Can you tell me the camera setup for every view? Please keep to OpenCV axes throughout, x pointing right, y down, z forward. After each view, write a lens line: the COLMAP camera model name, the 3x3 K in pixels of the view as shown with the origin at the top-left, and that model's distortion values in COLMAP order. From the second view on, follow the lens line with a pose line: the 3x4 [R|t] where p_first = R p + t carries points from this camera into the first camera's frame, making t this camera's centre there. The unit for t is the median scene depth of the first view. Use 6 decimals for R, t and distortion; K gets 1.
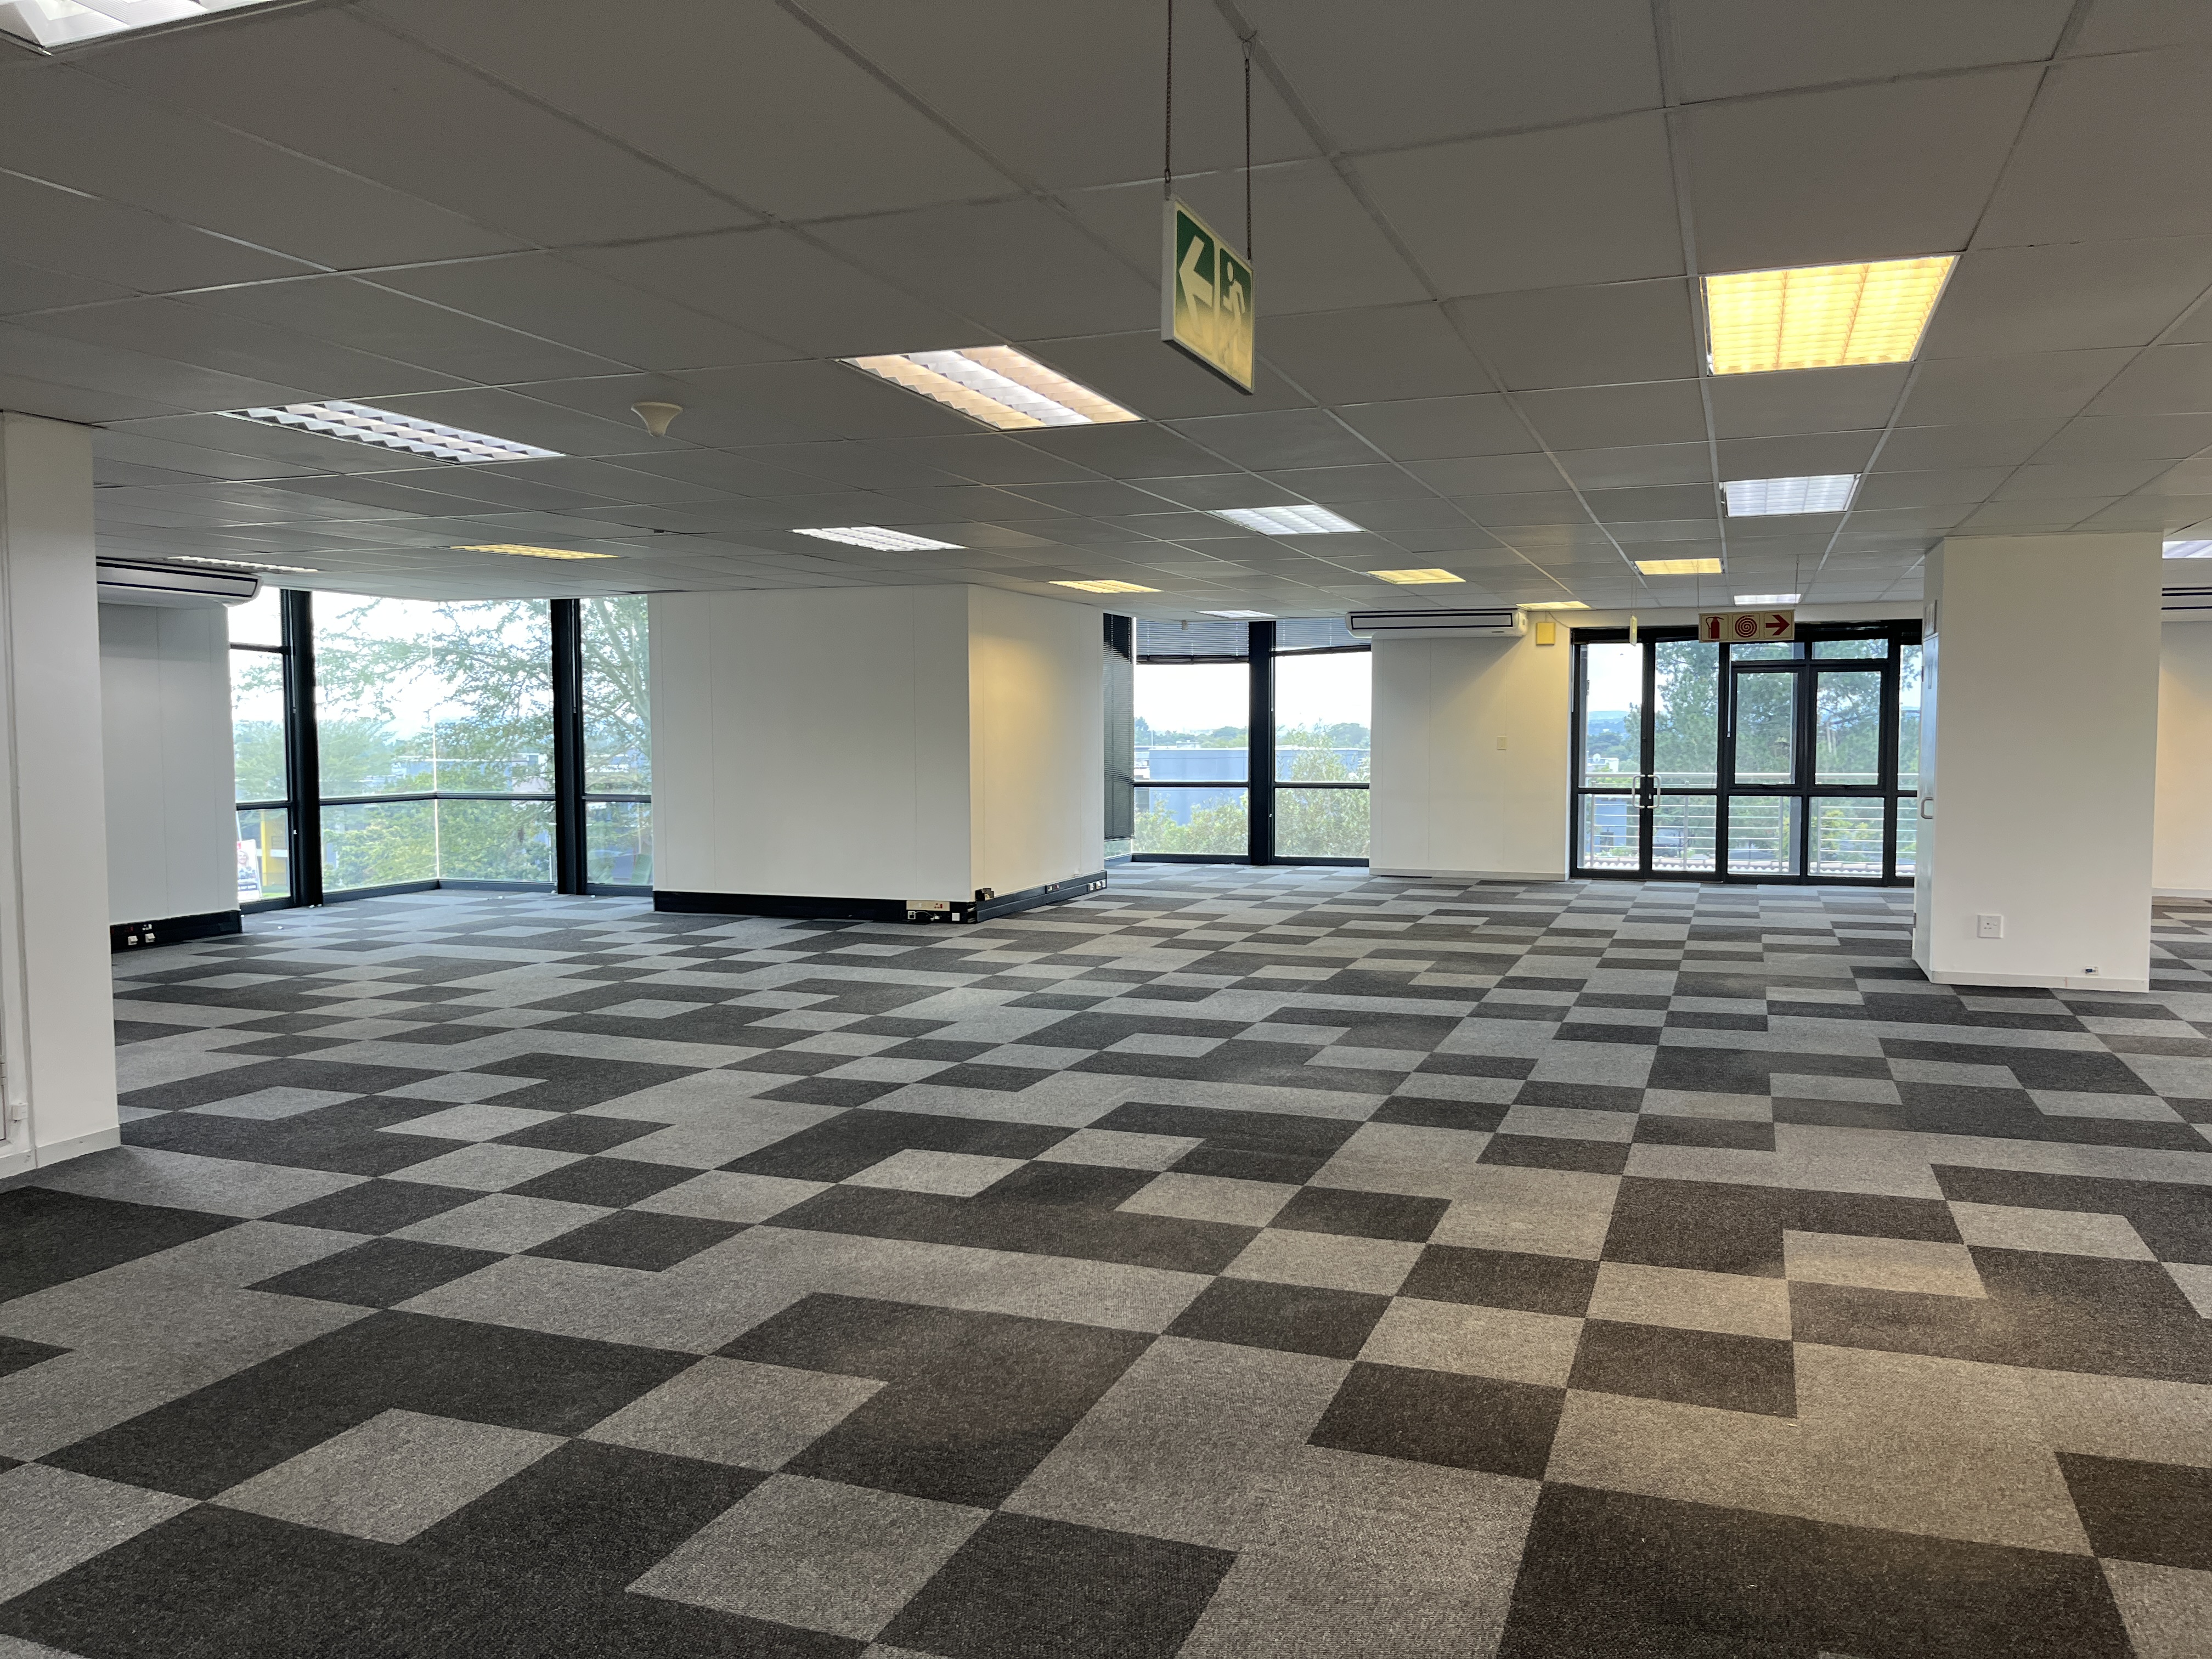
lens RADIAL K [[1673.1, 0, 1114.8], [0, 1673.1, 813.5], [0, 0, 1]] dist [0.058843, -0.085863]
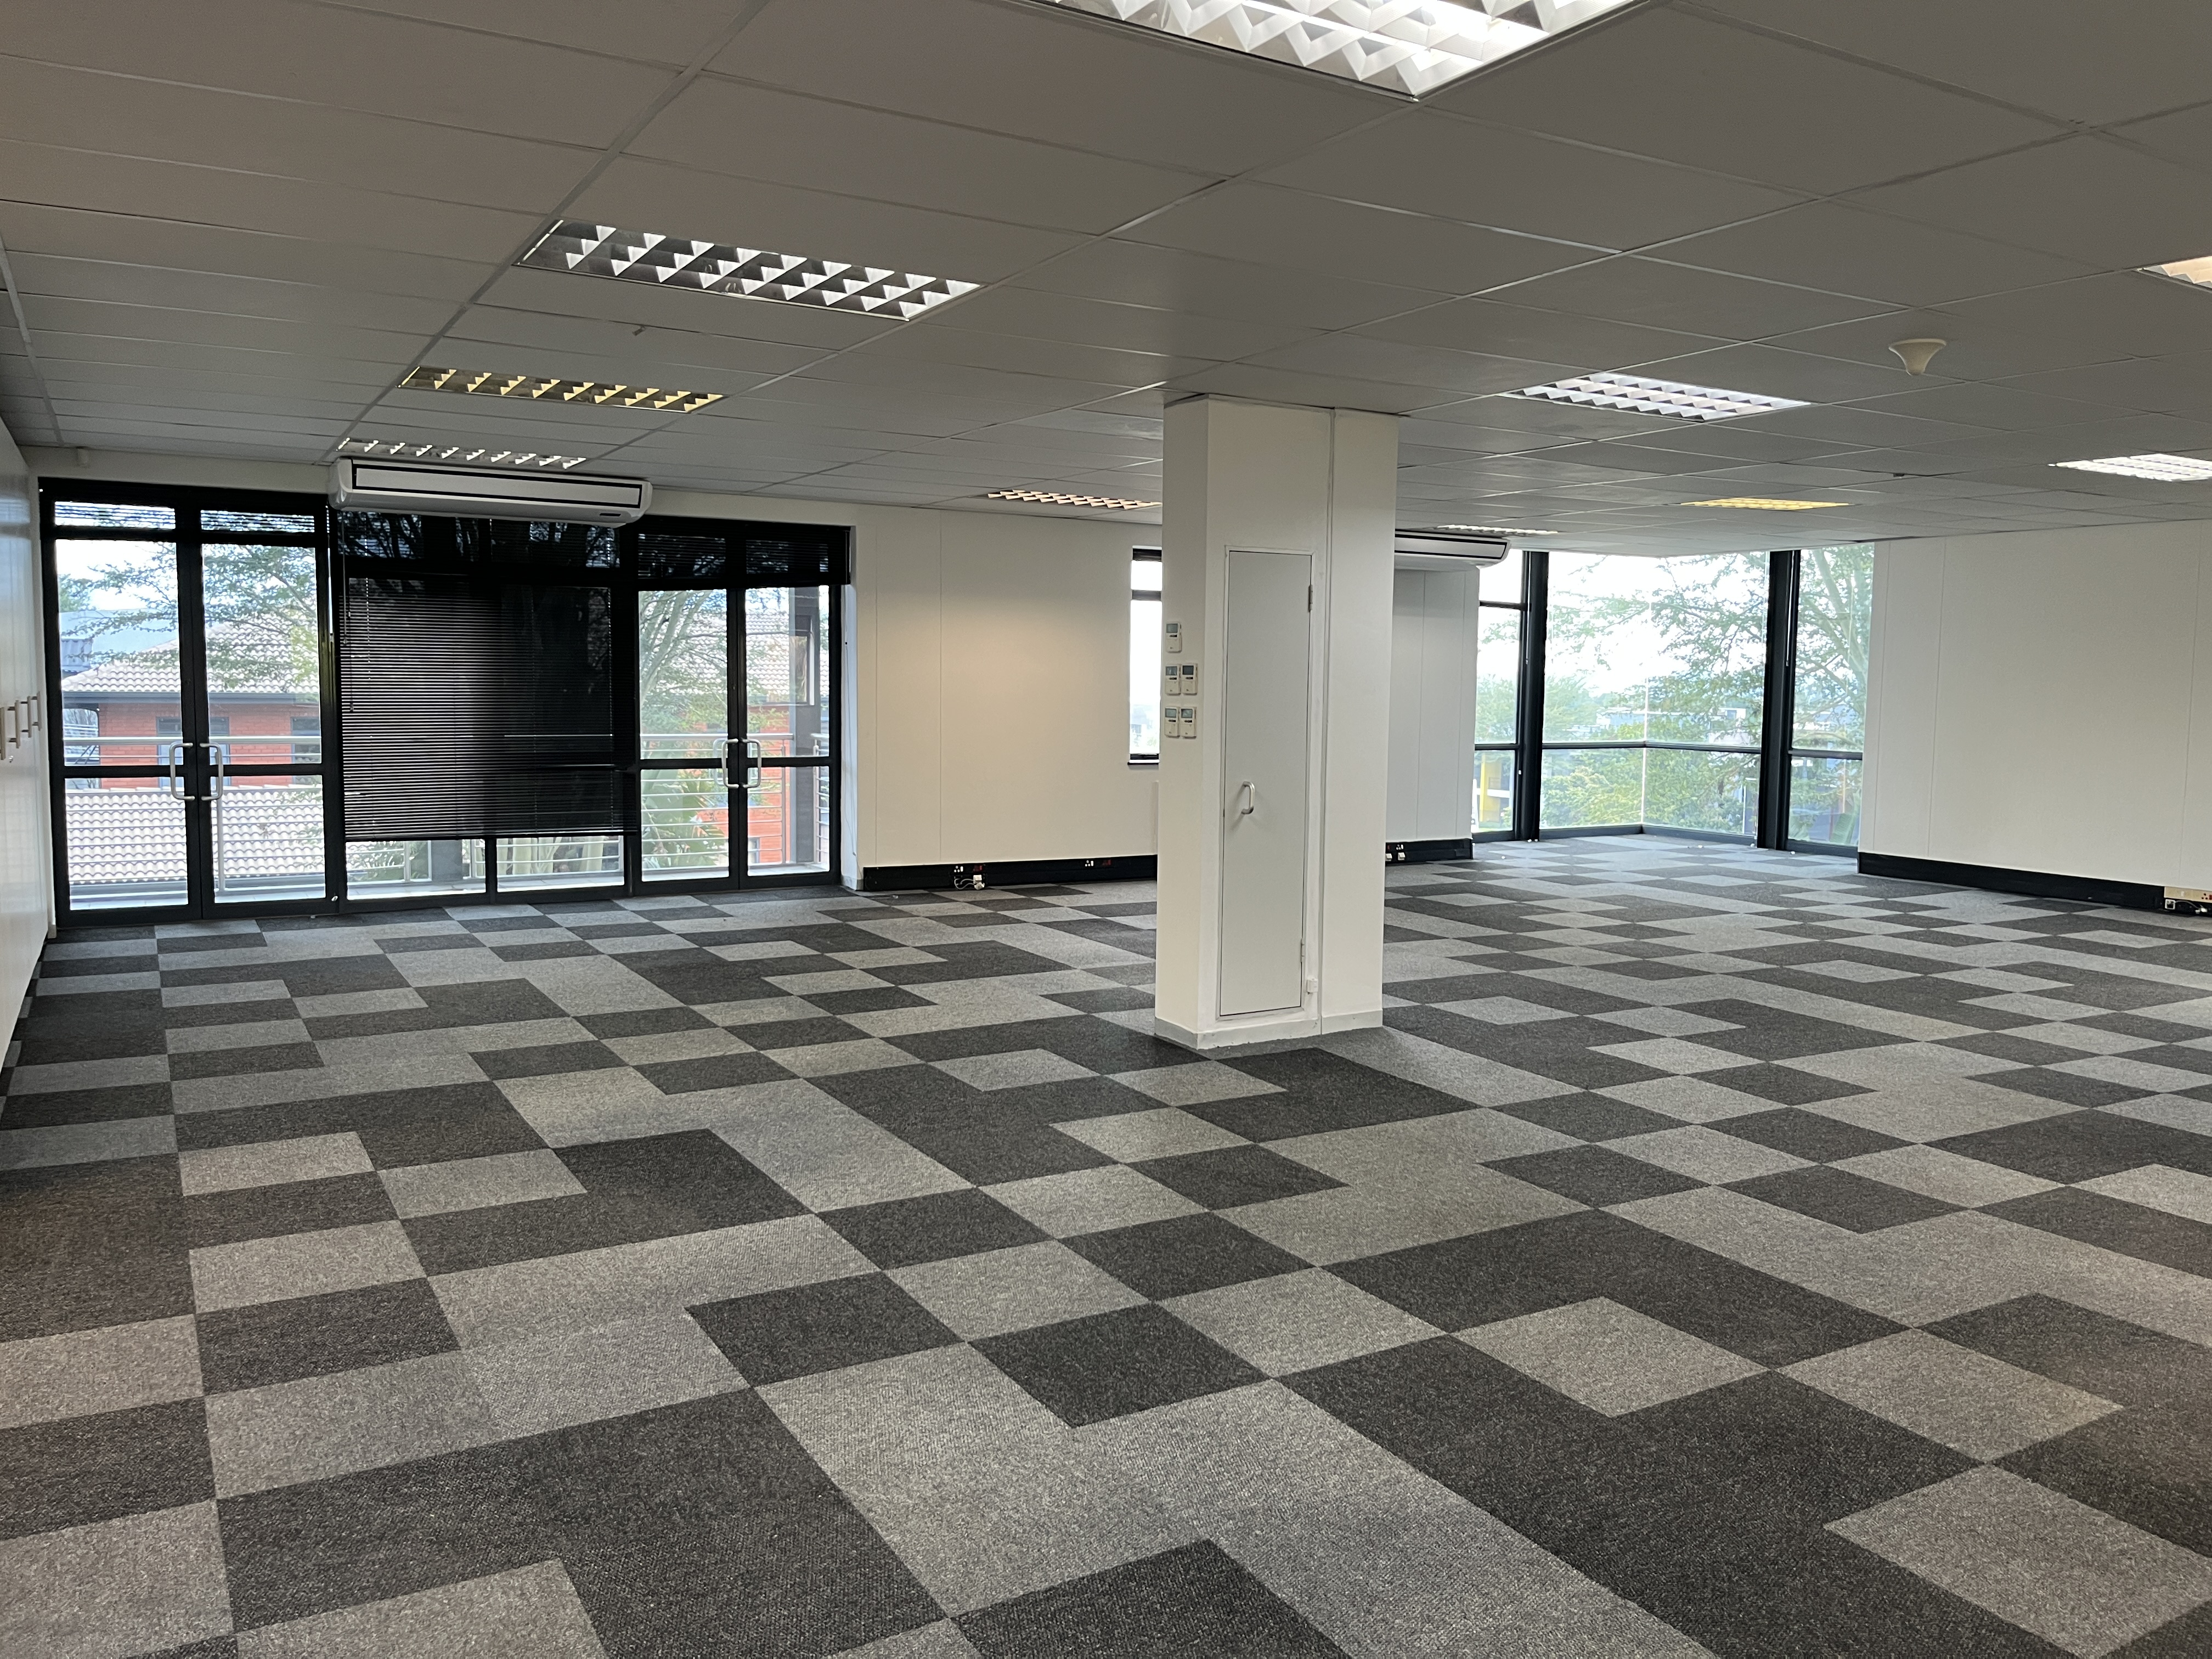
lens RADIAL K [[1673.1, 0, 1108.6], [0, 1673.1, 821.0], [0, 0, 1]] dist [0.058843, -0.085863]
pose [[0.778617, 0.067960, -0.623809, -0.007790], [-0.049063, 0.997668, 0.047451, 0.003677], [0.625579, -0.006340, 0.780135, -0.023975]]
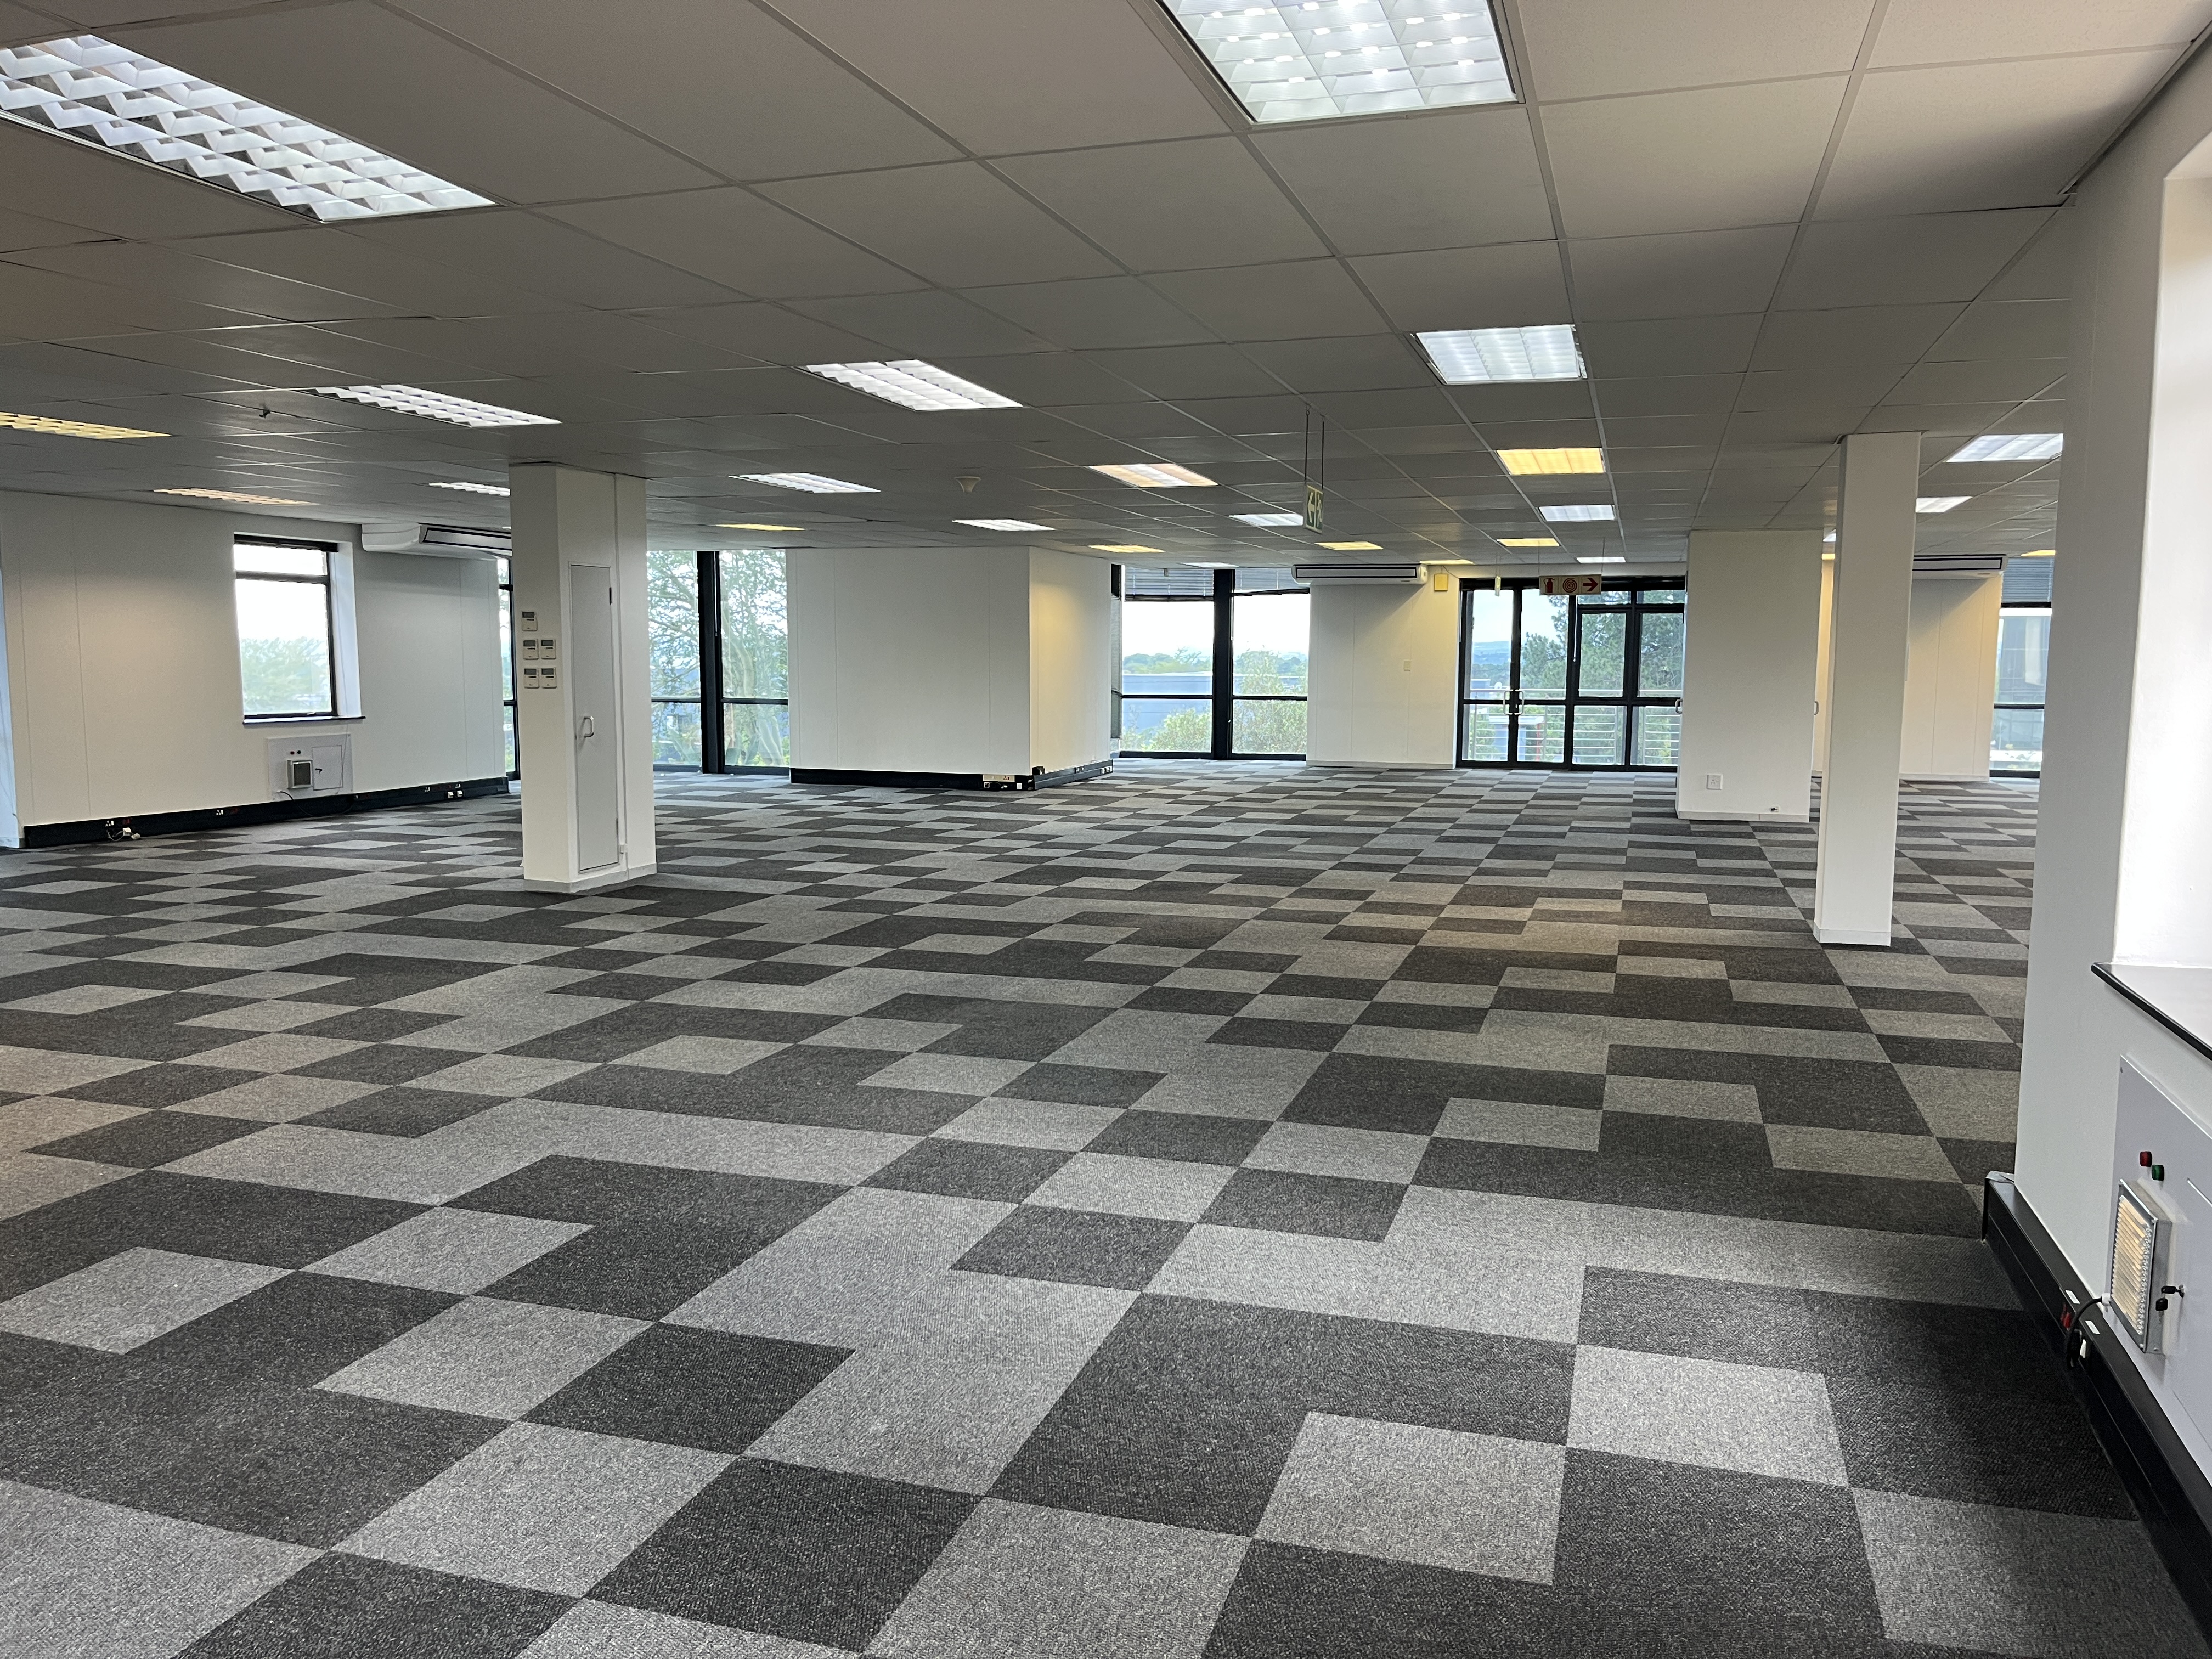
lens RADIAL K [[1673.1, 0, 1116.7], [0, 1673.1, 836.1], [0, 0, 1]] dist [0.058843, -0.085863]
pose [[0.998517, 0.001416, 0.054427, -0.099892], [-0.004475, 0.998414, 0.056113, 0.027559], [-0.054261, -0.056273, 0.996940, -0.446326]]
